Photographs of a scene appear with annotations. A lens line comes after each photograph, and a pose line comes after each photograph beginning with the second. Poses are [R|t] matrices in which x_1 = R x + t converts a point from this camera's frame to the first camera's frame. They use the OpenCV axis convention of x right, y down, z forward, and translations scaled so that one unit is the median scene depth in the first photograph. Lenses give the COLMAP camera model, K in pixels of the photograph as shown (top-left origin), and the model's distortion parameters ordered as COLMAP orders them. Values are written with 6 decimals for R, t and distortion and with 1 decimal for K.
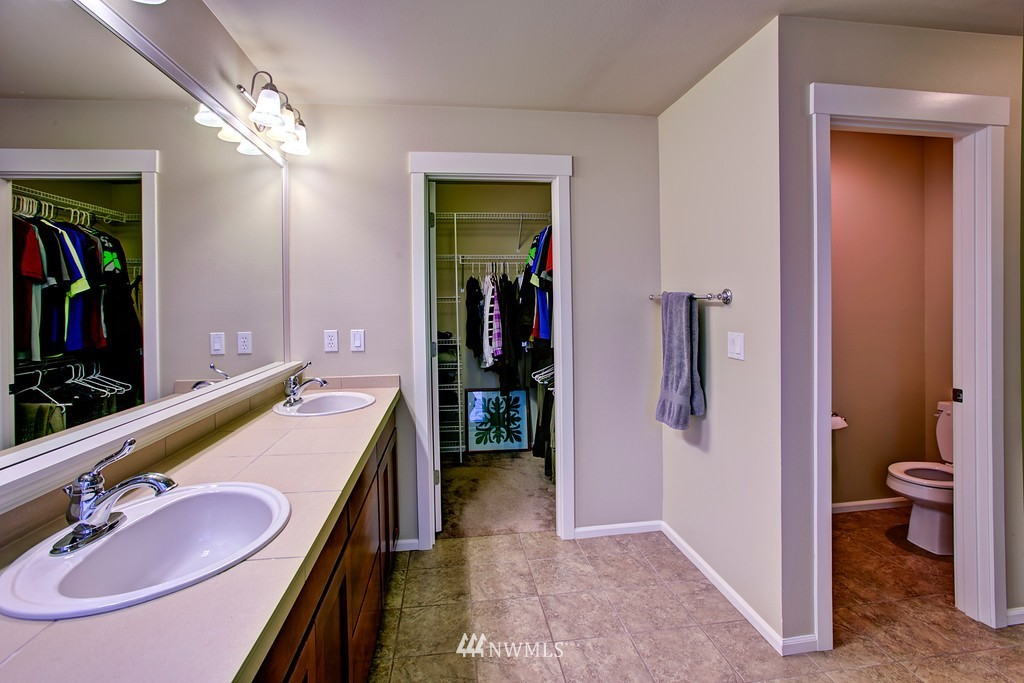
lens RADIAL K [[470.1, 0, 517.2], [0, 470.1, 301.0], [0, 0, 1]] dist [-0.001133, -0.000069]
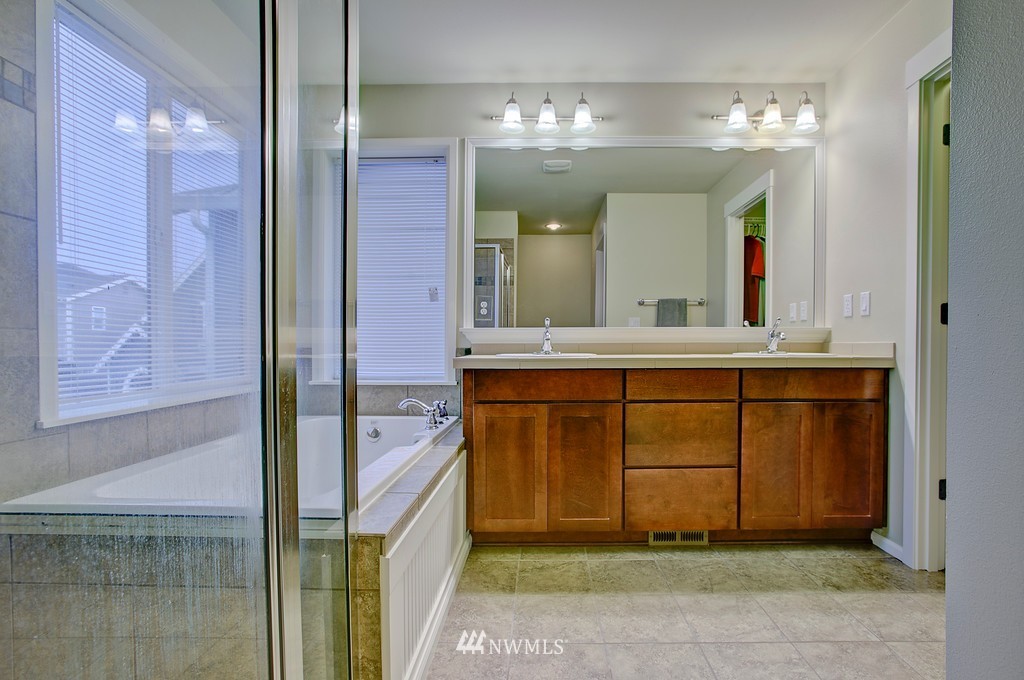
lens RADIAL K [[486.8, 0, 515.6], [0, 486.8, 346.1], [0, 0, 1]] dist [-0.004799, -0.000228]
pose [[-0.172923, 0.022248, -0.984684, 0.780572], [0.005965, 0.999750, 0.021541, 0.157173], [0.984917, -0.002149, -0.173013, 0.547099]]
